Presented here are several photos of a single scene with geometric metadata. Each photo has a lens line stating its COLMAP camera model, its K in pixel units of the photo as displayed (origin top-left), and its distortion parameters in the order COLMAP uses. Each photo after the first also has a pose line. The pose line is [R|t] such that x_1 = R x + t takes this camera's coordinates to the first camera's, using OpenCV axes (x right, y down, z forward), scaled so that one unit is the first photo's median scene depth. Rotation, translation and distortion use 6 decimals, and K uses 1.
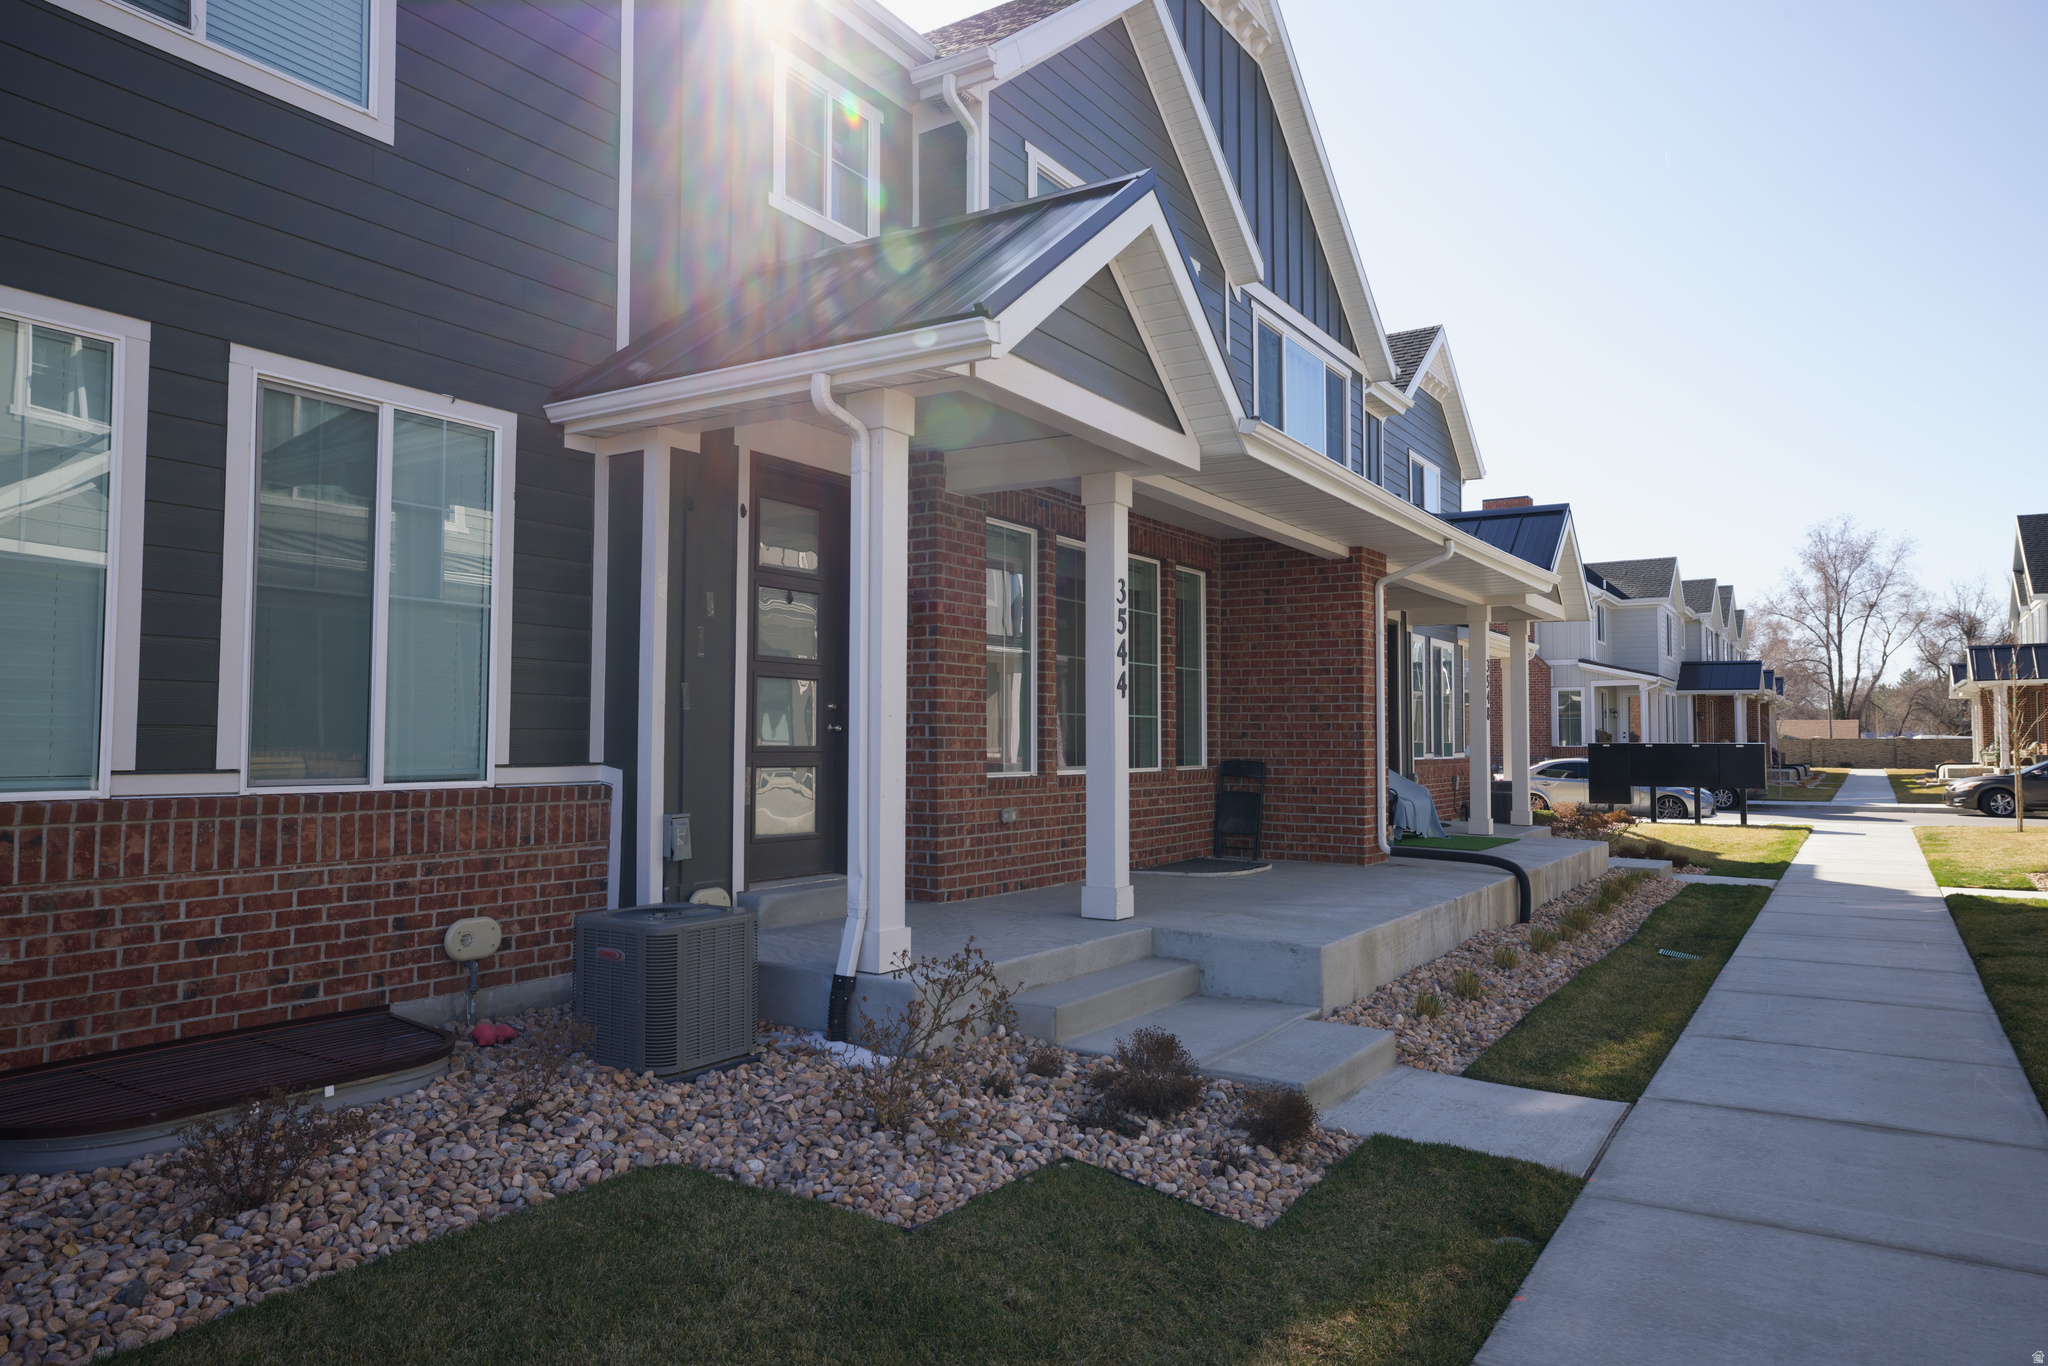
lens RADIAL K [[1293.2, 0, 1043.1], [0, 1293.2, 679.4], [0, 0, 1]] dist [-0.018659, 0.037212]
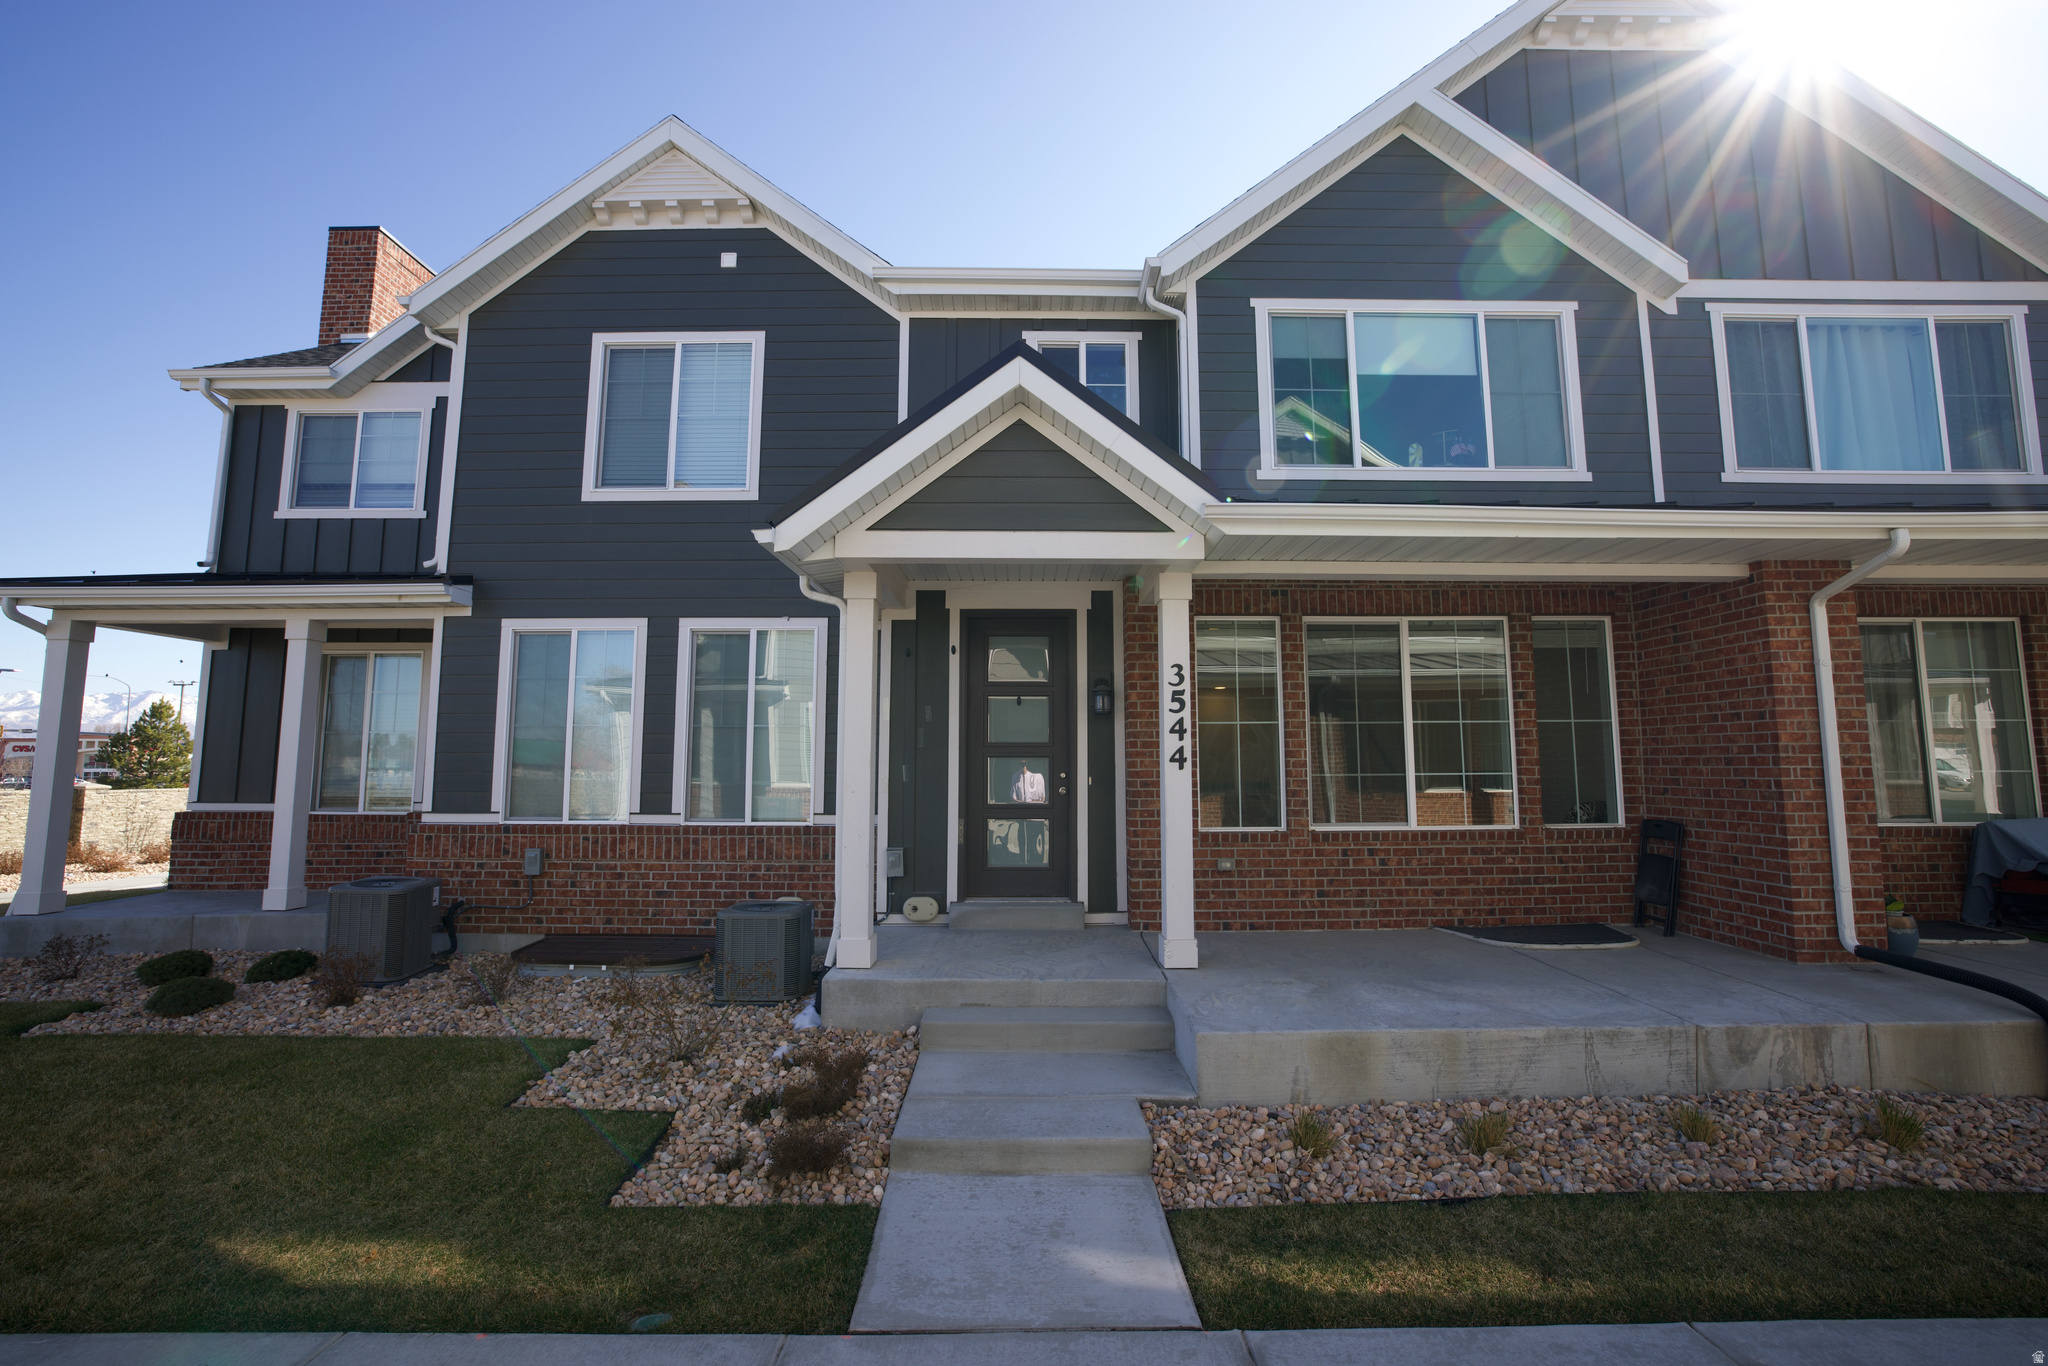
lens RADIAL K [[875.7, 0, 1030.0], [0, 875.7, 679.1], [0, 0, 1]] dist [-0.050665, 0.019149]
pose [[0.546117, -0.088869, -0.832981, 0.627093], [0.043239, 0.996022, -0.077916, -0.010417], [0.836592, 0.006534, 0.547787, 0.468917]]
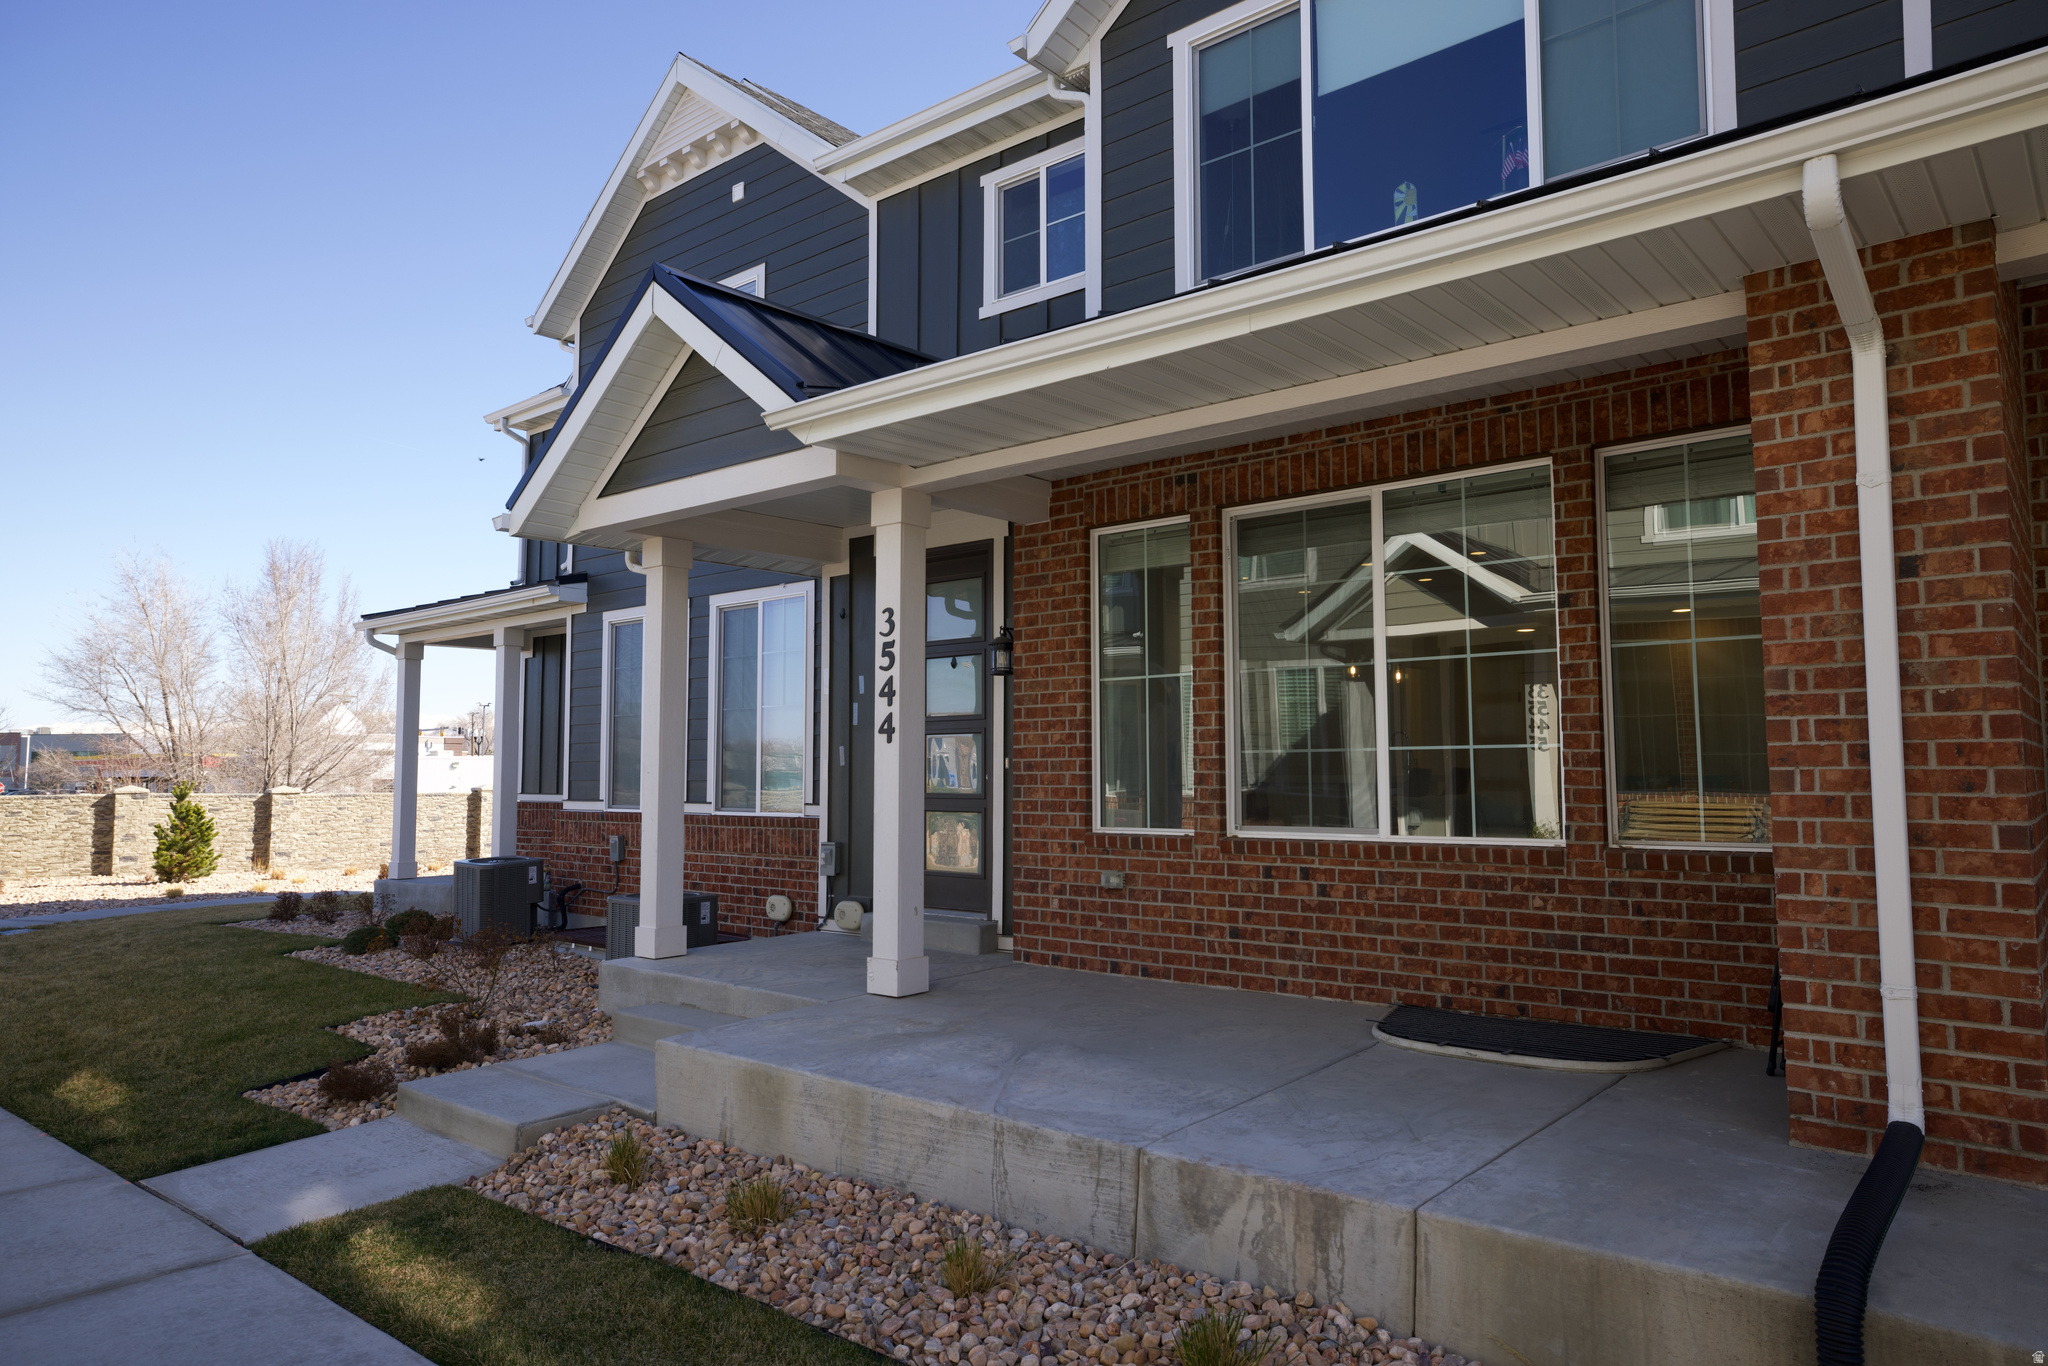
lens RADIAL K [[1293.2, 0, 1043.1], [0, 1293.2, 679.4], [0, 0, 1]] dist [-0.018659, 0.037212]
pose [[-0.122747, -0.075389, -0.989570, 0.915476], [0.051983, 0.995253, -0.082270, 0.048761], [0.991076, -0.061539, -0.118246, 1.202063]]
